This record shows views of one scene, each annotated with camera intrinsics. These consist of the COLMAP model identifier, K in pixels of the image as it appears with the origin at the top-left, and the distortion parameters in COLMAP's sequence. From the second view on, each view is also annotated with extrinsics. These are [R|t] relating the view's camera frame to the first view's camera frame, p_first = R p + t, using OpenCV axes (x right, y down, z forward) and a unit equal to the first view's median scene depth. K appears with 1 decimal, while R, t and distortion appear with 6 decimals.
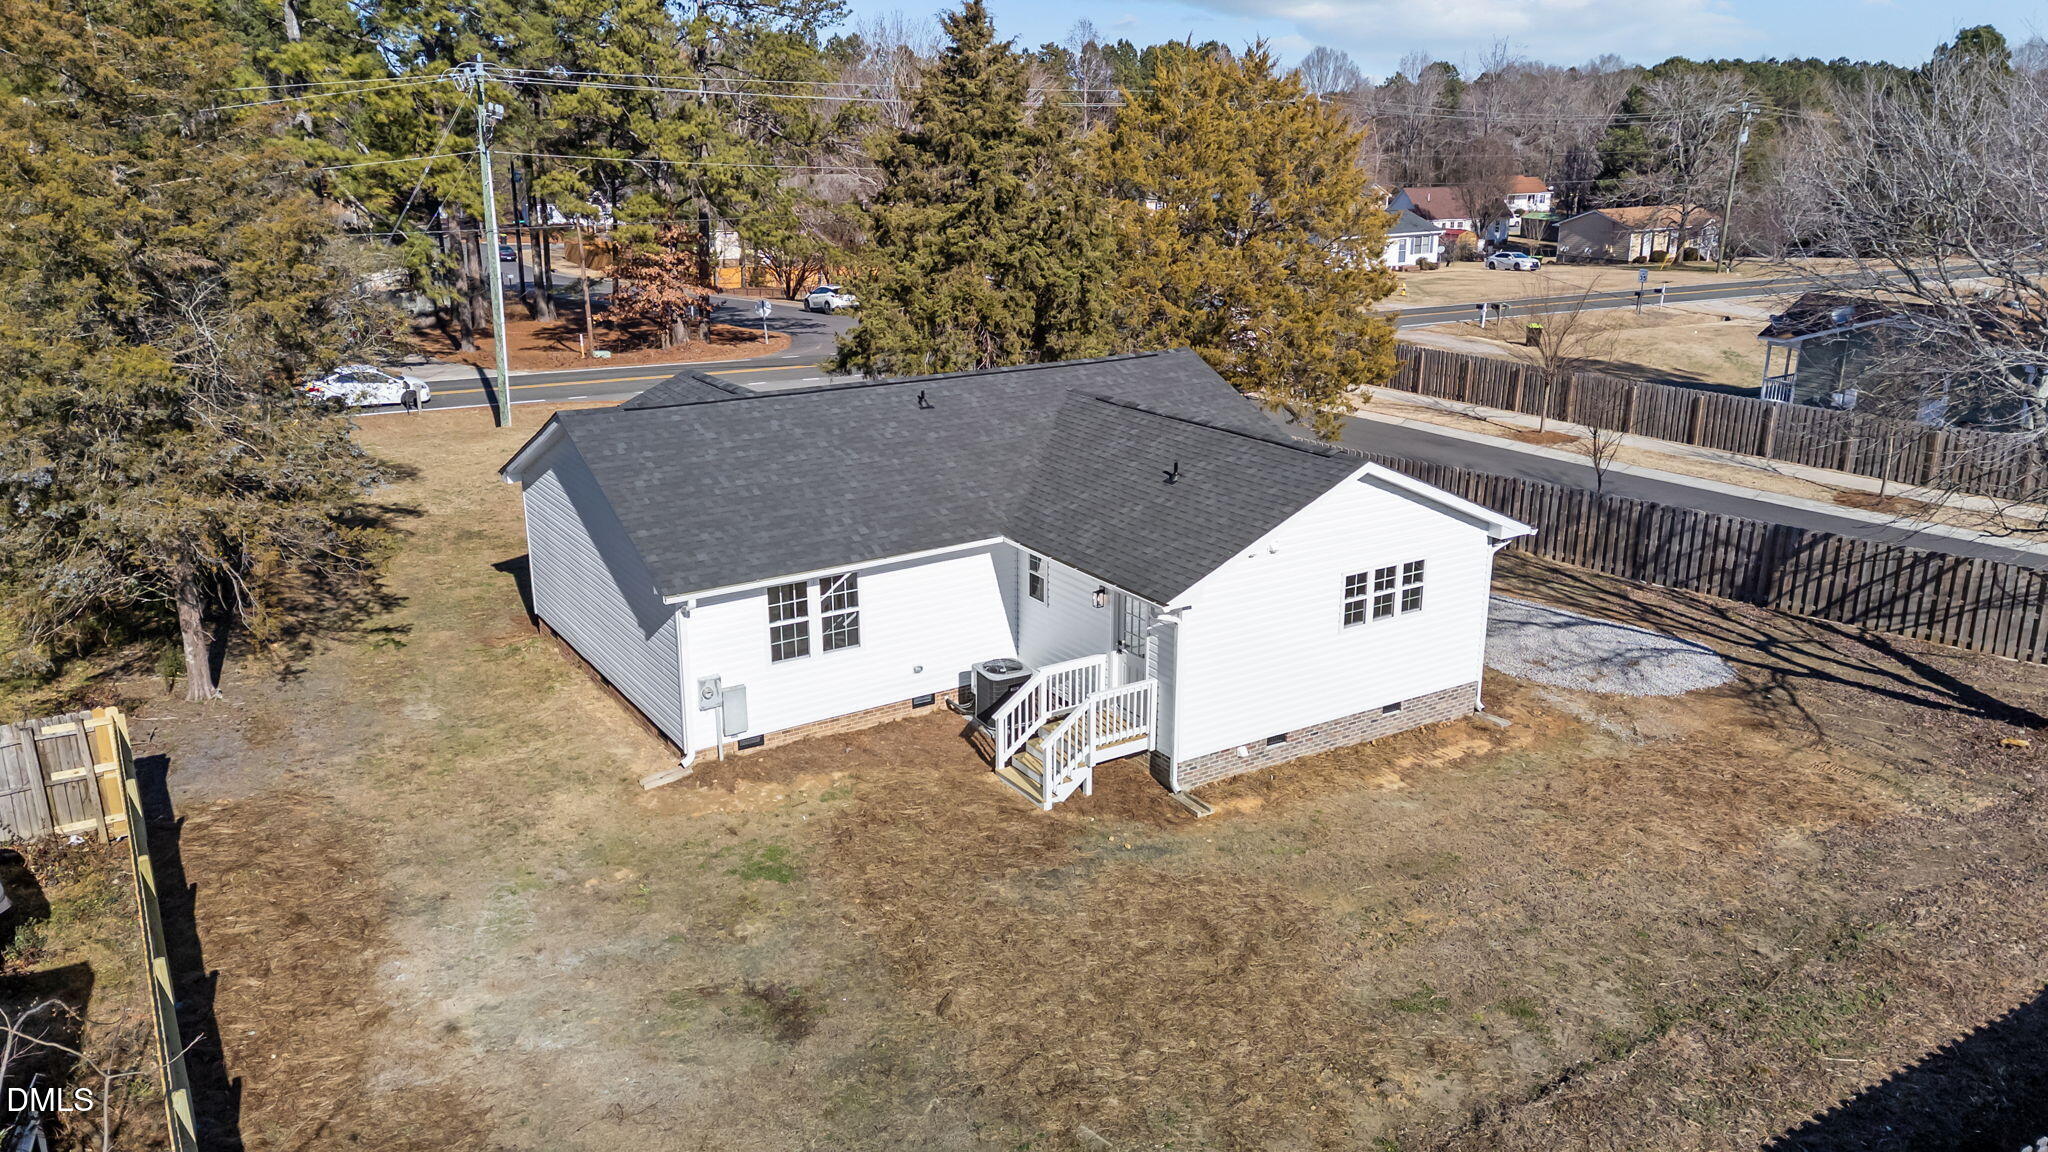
lens RADIAL K [[1513.3, 0, 1018.9], [0, 1513.3, 577.8], [0, 0, 1]] dist [0.025722, -0.021268]
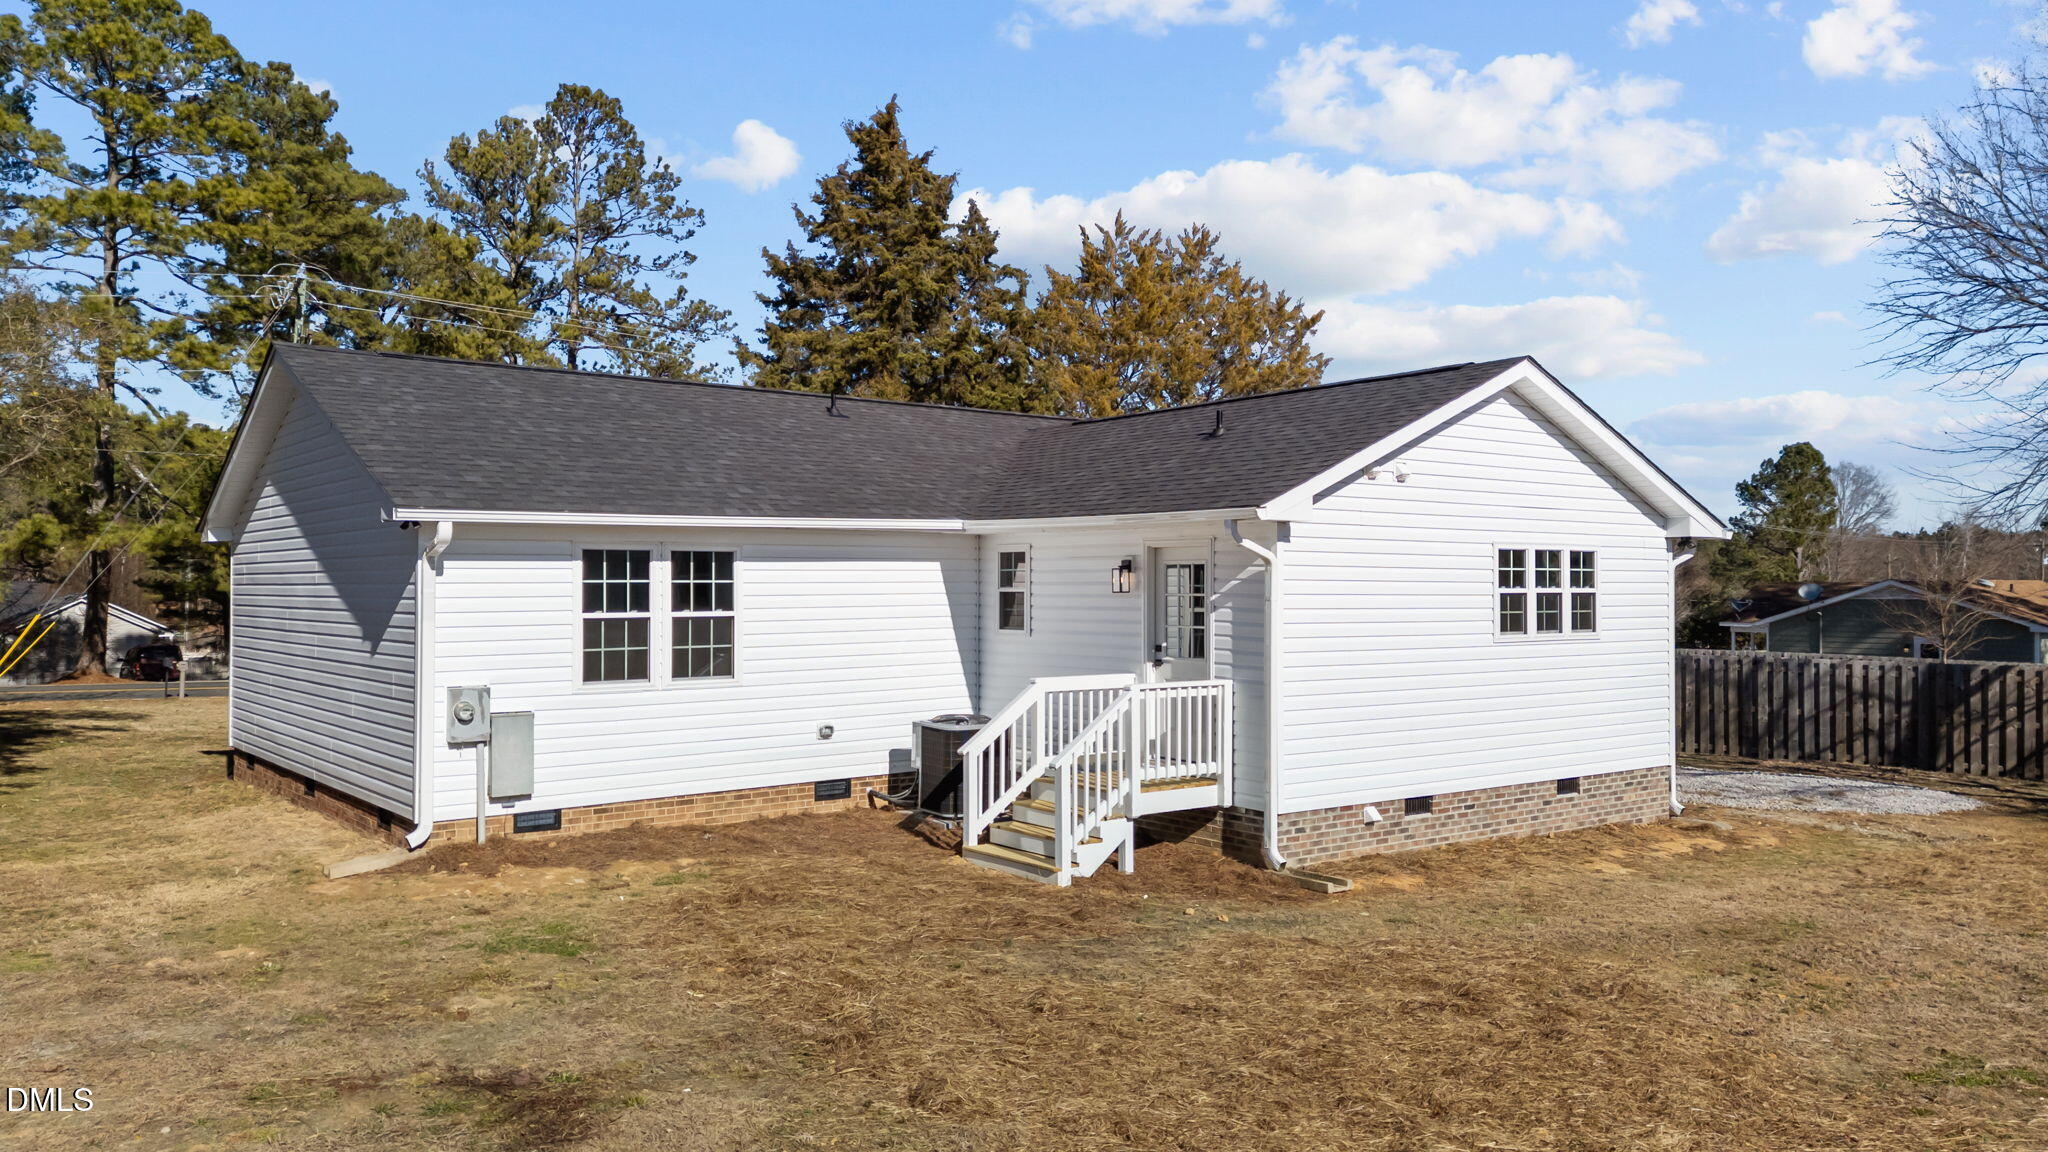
lens RADIAL K [[1513.3, 0, 1023.9], [0, 1513.3, 573.5], [0, 0, 1]] dist [0.025722, -0.021268]
pose [[0.995865, 0.004336, 0.090743, -0.043786], [0.022836, 0.954841, -0.296239, 0.191906], [-0.087930, 0.297086, 0.950793, 0.395854]]
